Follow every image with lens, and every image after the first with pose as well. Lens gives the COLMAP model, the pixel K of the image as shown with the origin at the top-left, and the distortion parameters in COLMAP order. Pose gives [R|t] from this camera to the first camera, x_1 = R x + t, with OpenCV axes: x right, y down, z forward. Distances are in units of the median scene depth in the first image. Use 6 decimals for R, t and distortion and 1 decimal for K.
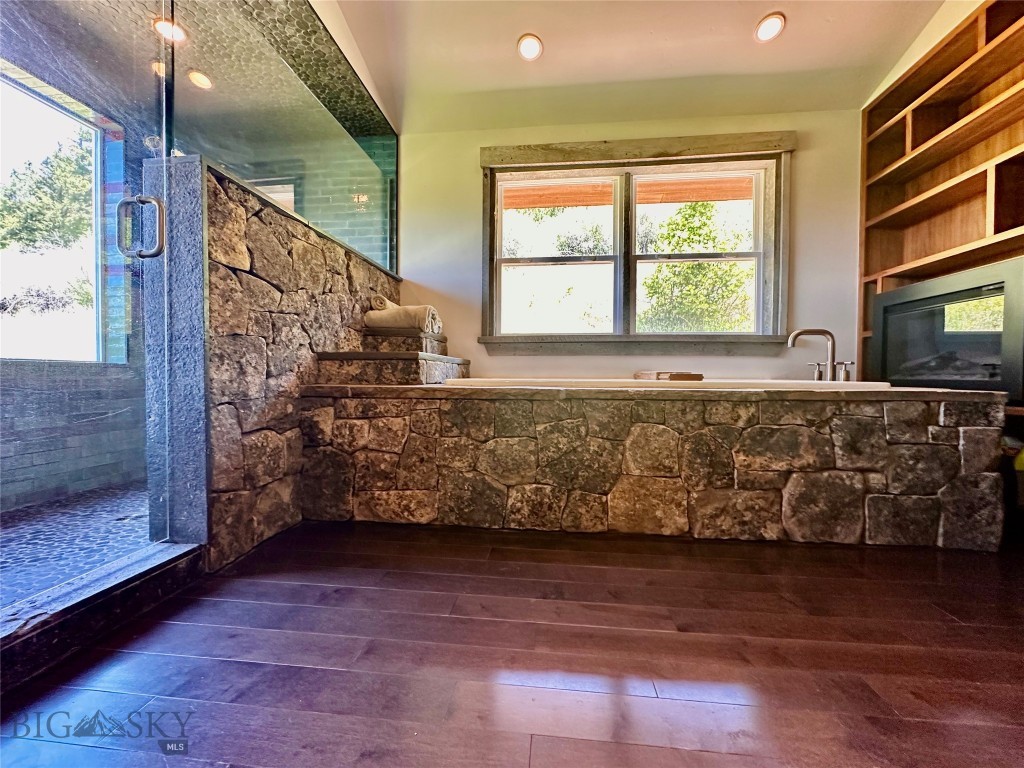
lens RADIAL K [[409.4, 0, 512.3], [0, 409.4, 383.4], [0, 0, 1]] dist [-0.007765, 0.001908]
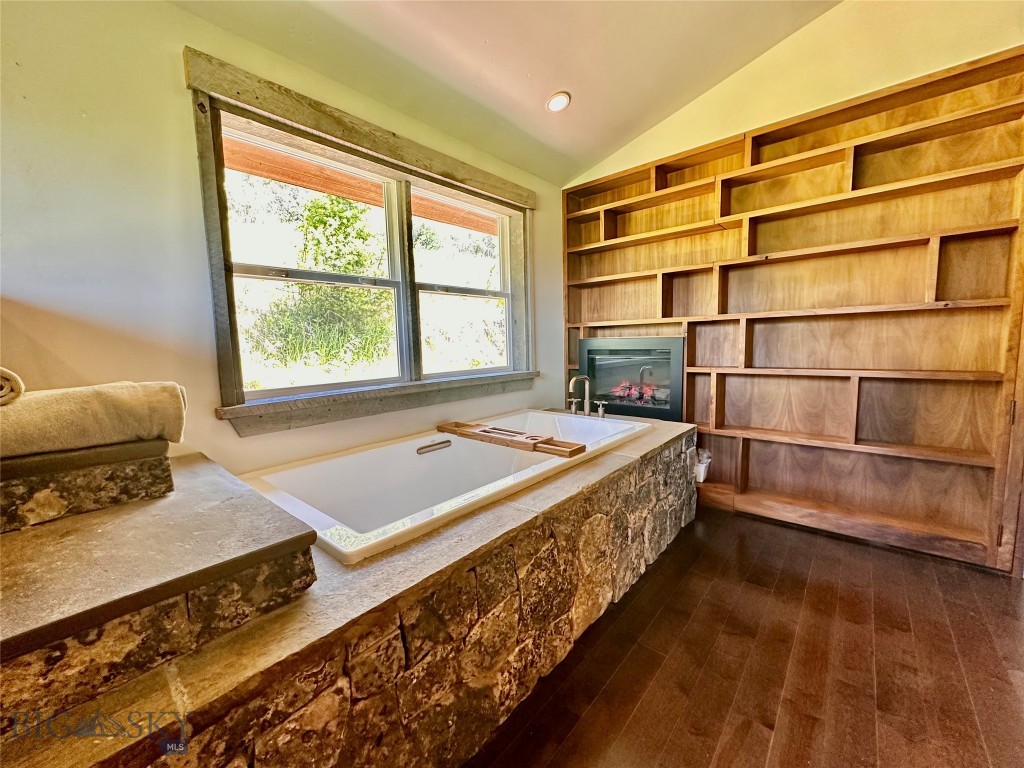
lens RADIAL K [[409.4, 0, 510.8], [0, 409.4, 384.4], [0, 0, 1]] dist [-0.007765, 0.001908]
pose [[0.566350, -0.107658, 0.817103, -0.494729], [0.045514, 0.994004, 0.099420, -0.296792], [-0.822907, -0.019117, 0.567854, 0.580347]]
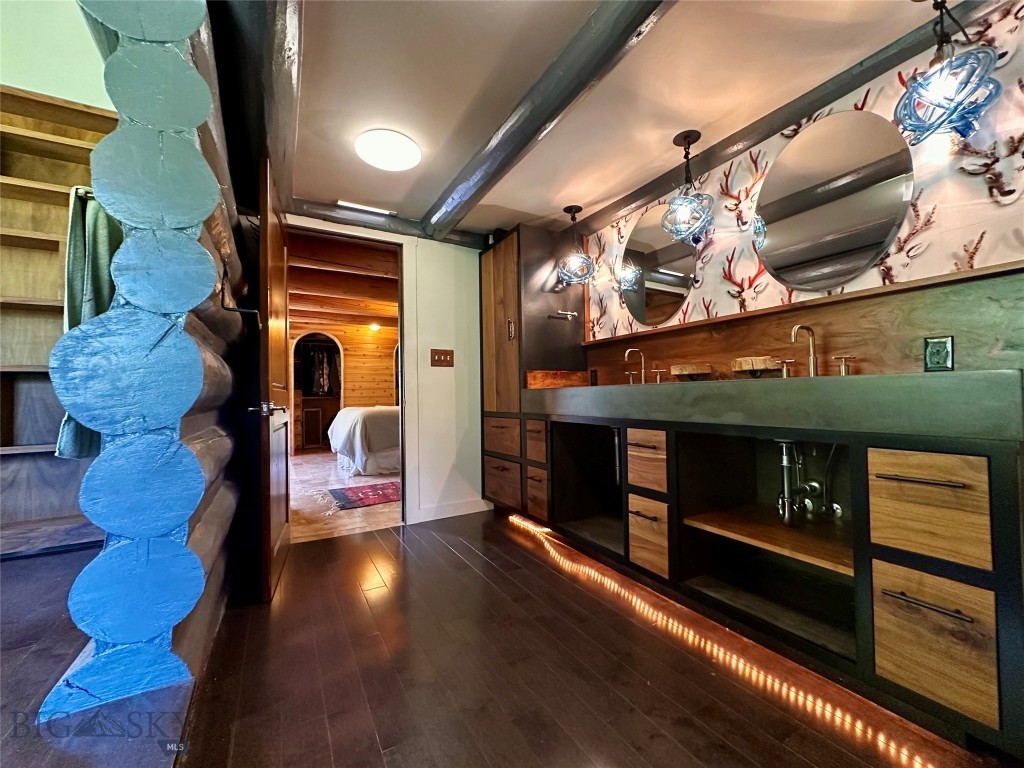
lens RADIAL K [[409.4, 0, 512.0], [0, 409.4, 382.3], [0, 0, 1]] dist [-0.007765, 0.001908]
pose [[-0.600836, 0.032961, 0.798692, -0.639019], [0.032707, 0.999327, -0.016636, -0.049867], [-0.798703, 0.016127, -0.601510, -0.065232]]
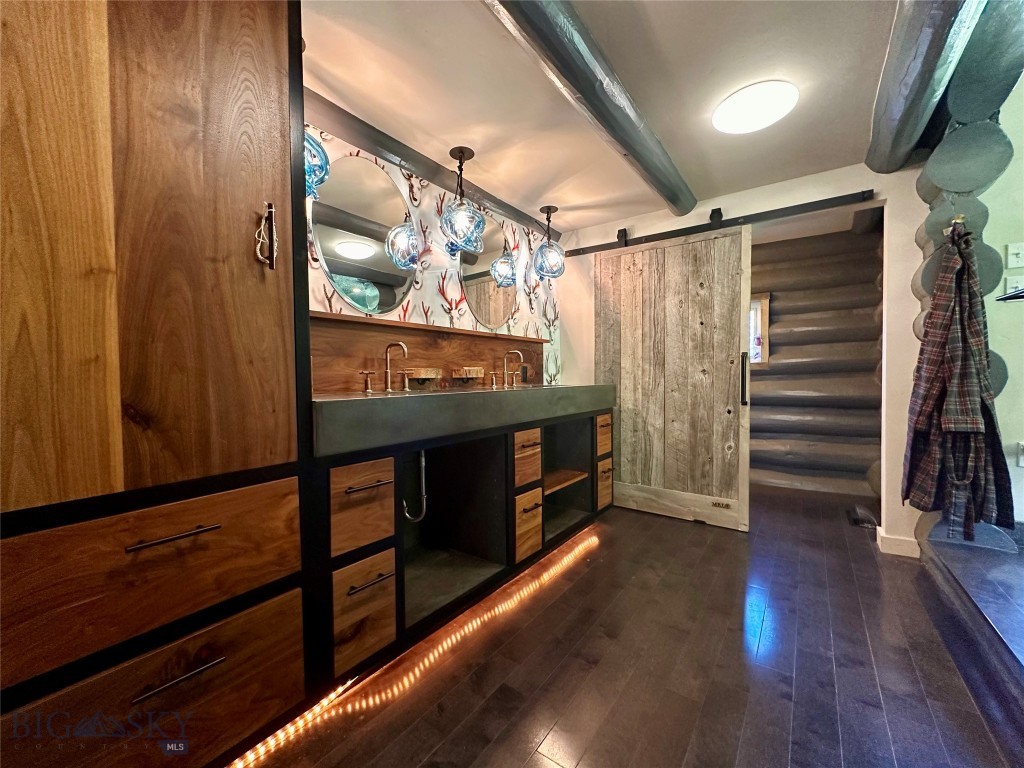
lens RADIAL K [[409.4, 0, 509.7], [0, 409.4, 382.2], [0, 0, 1]] dist [-0.007765, 0.001908]
pose [[-0.489447, 0.014114, -0.871919, 1.033319], [-0.008822, 0.999738, 0.021136, -0.093643], [0.871989, 0.018037, -0.489194, -0.453404]]
